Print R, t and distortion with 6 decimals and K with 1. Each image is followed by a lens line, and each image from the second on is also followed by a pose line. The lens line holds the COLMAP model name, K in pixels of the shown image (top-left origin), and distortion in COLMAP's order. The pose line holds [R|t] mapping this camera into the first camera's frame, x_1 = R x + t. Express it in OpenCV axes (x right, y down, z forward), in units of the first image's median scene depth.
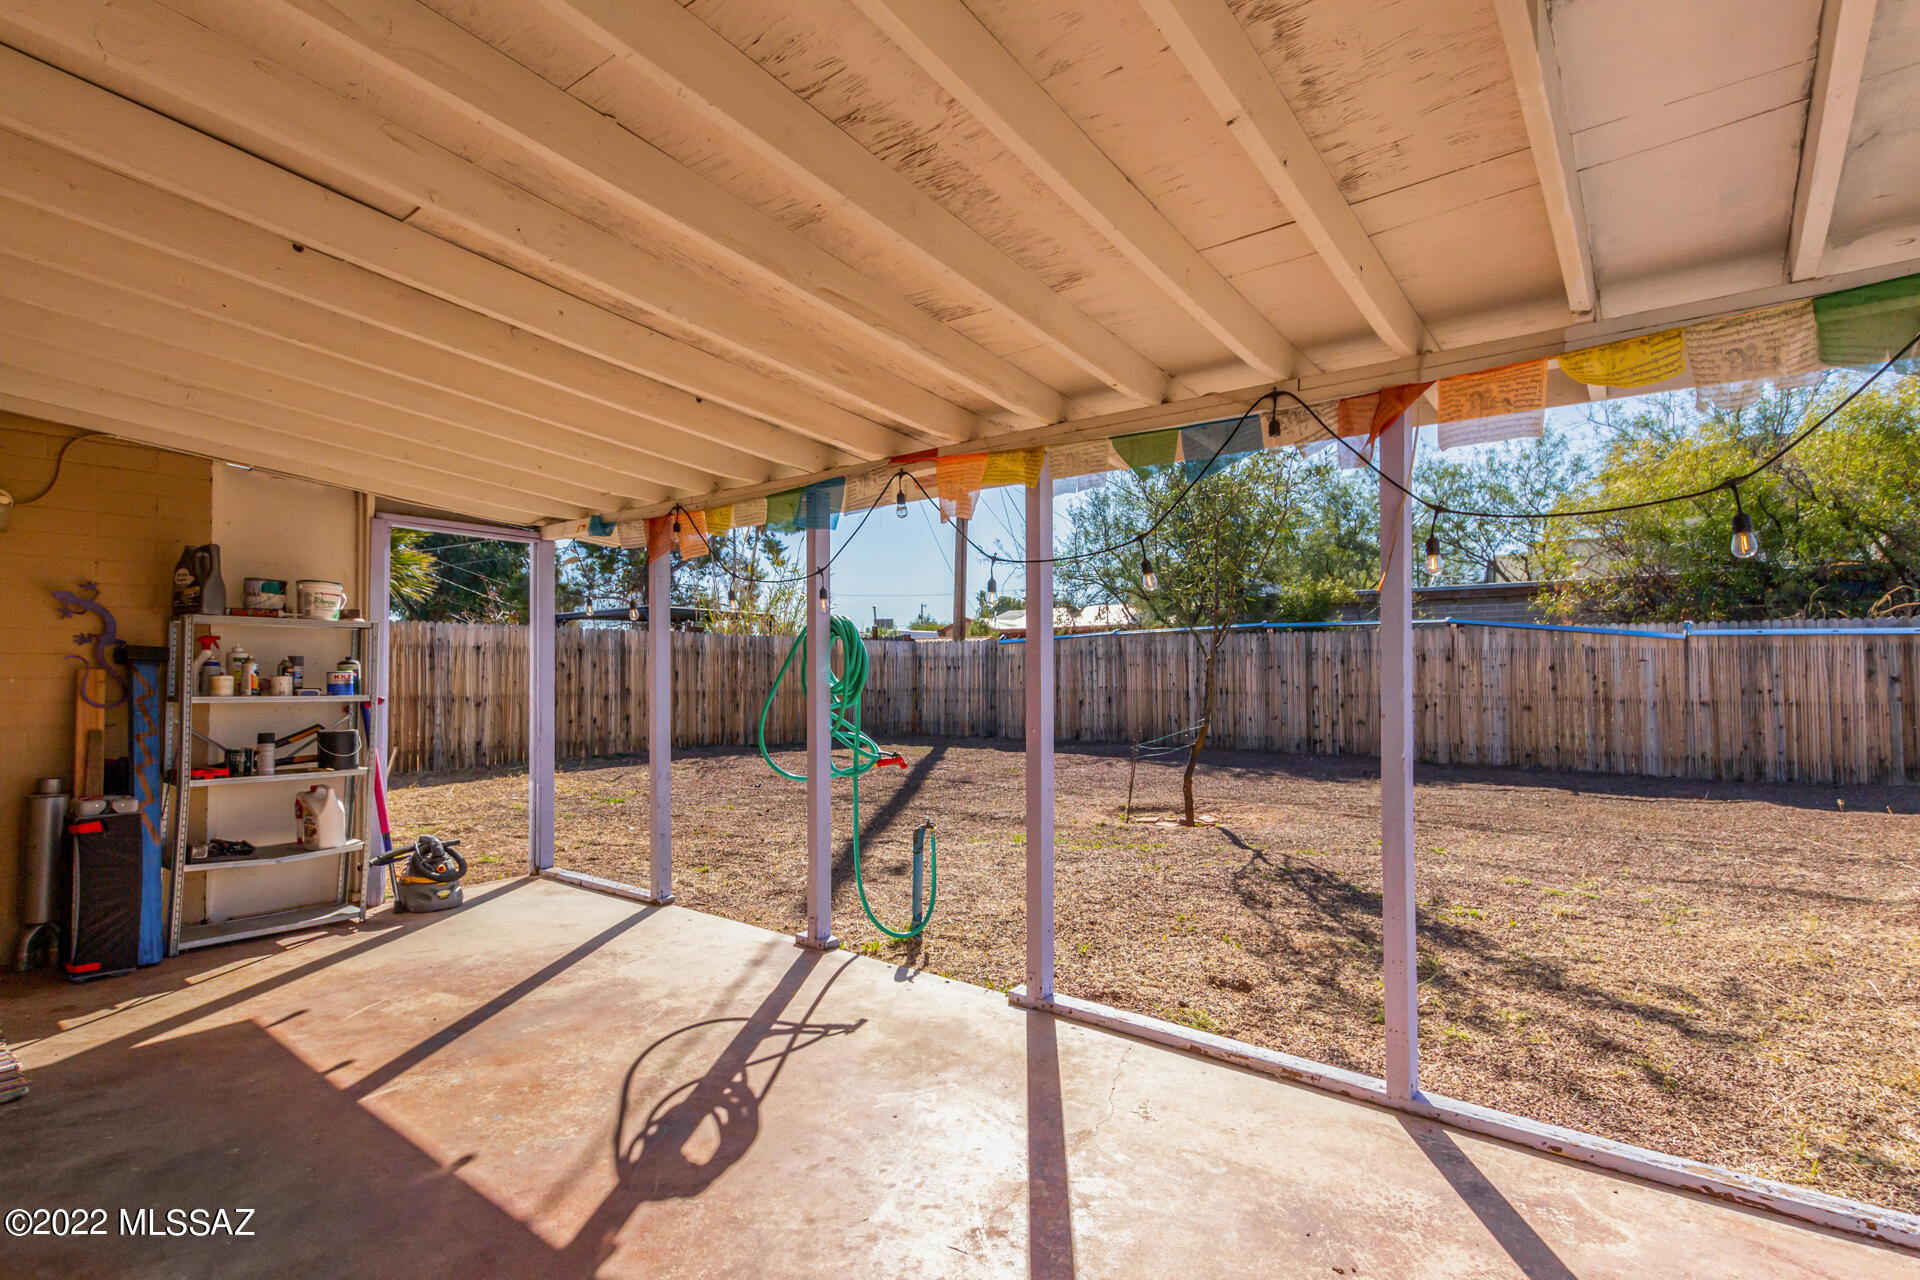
lens RADIAL K [[929.6, 0, 987.2], [0, 929.6, 641.3], [0, 0, 1]] dist [0.010638, -0.005059]
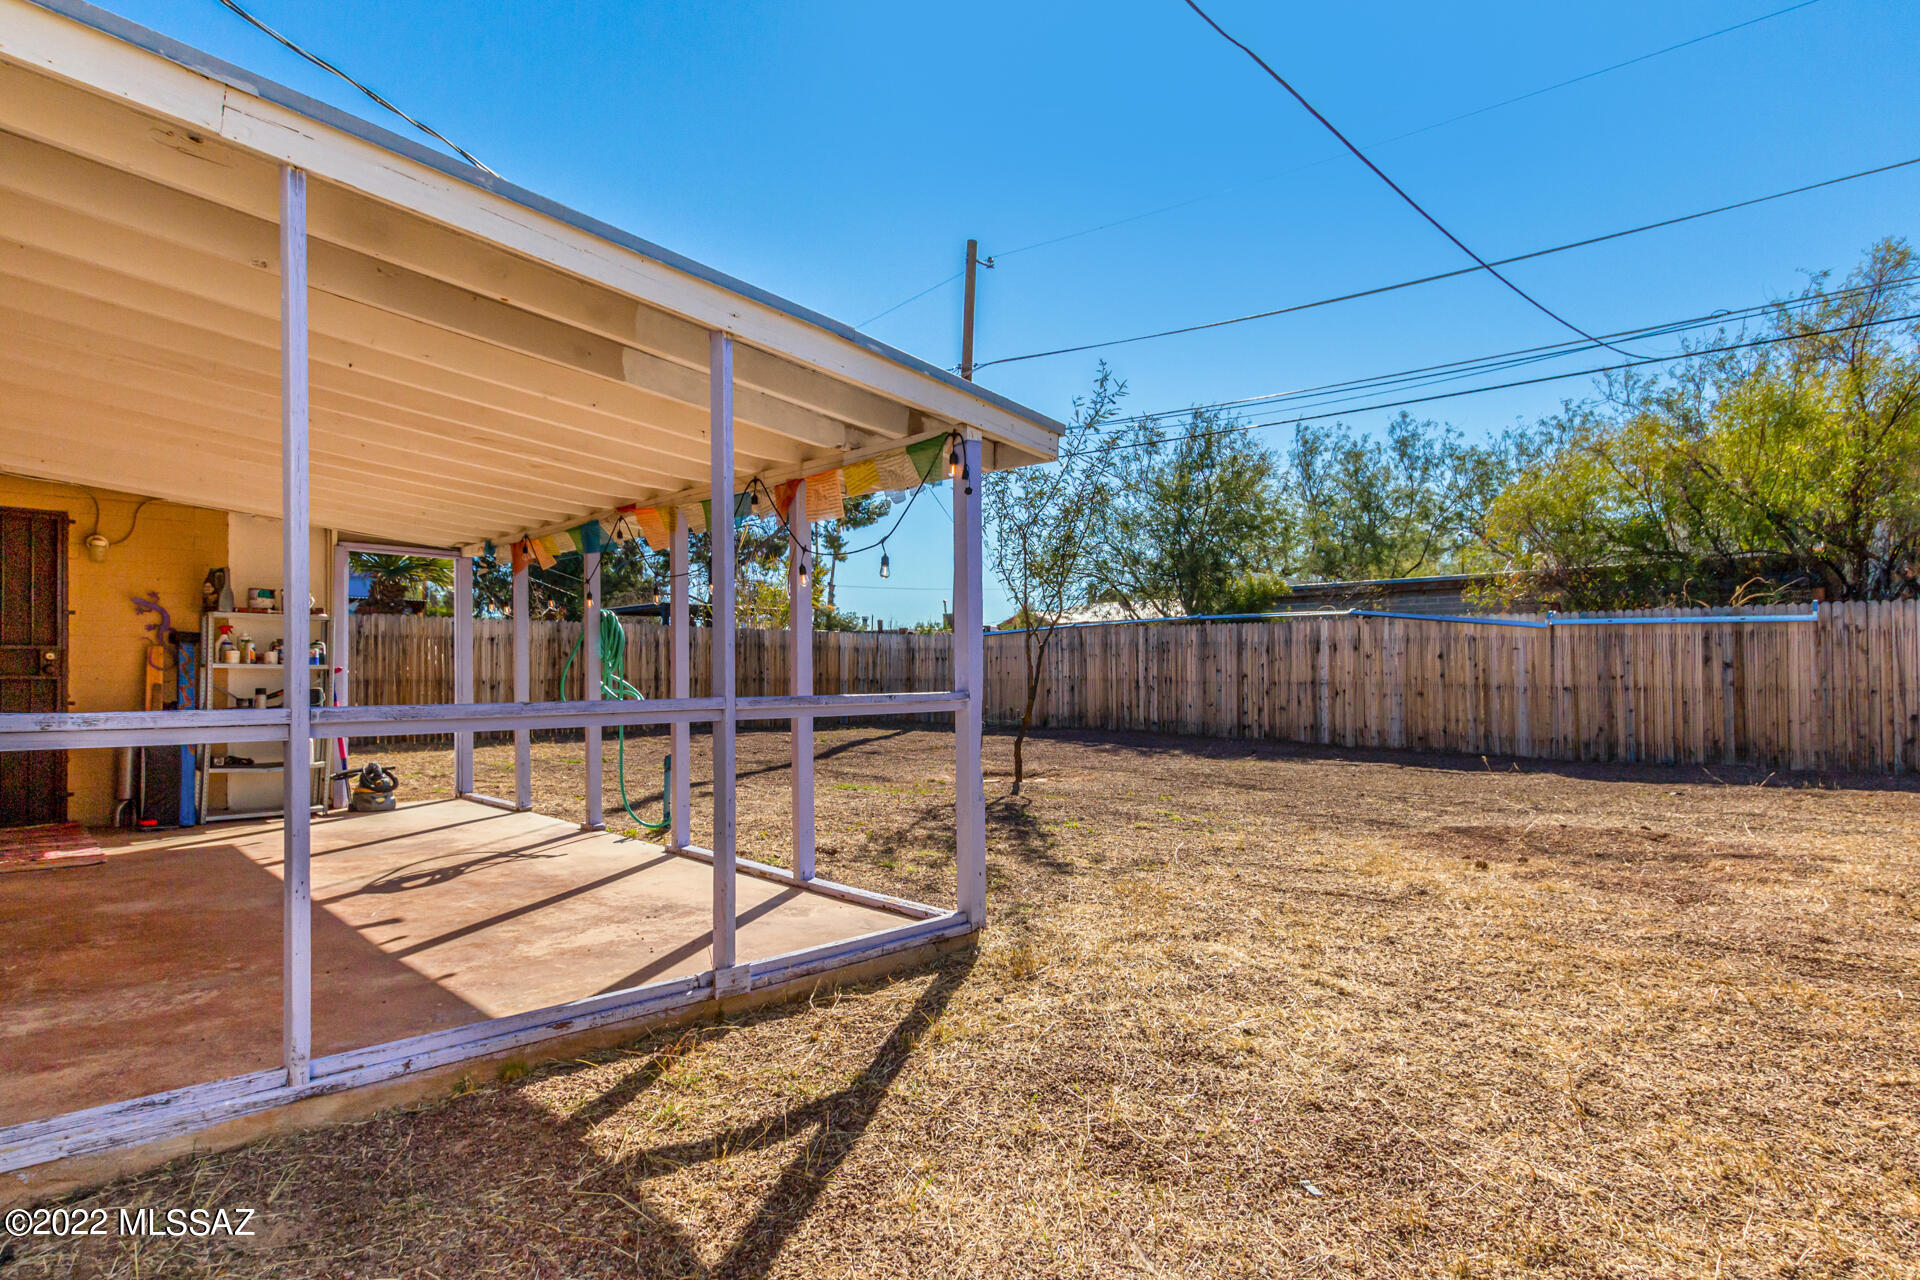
lens RADIAL K [[929.6, 0, 929.9], [0, 929.6, 646.7], [0, 0, 1]] dist [0.010638, -0.005059]
pose [[0.993712, -0.001057, -0.111961, 0.176221], [0.002367, 0.999930, 0.011568, 0.004858], [0.111941, -0.011761, 0.993645, -0.144588]]
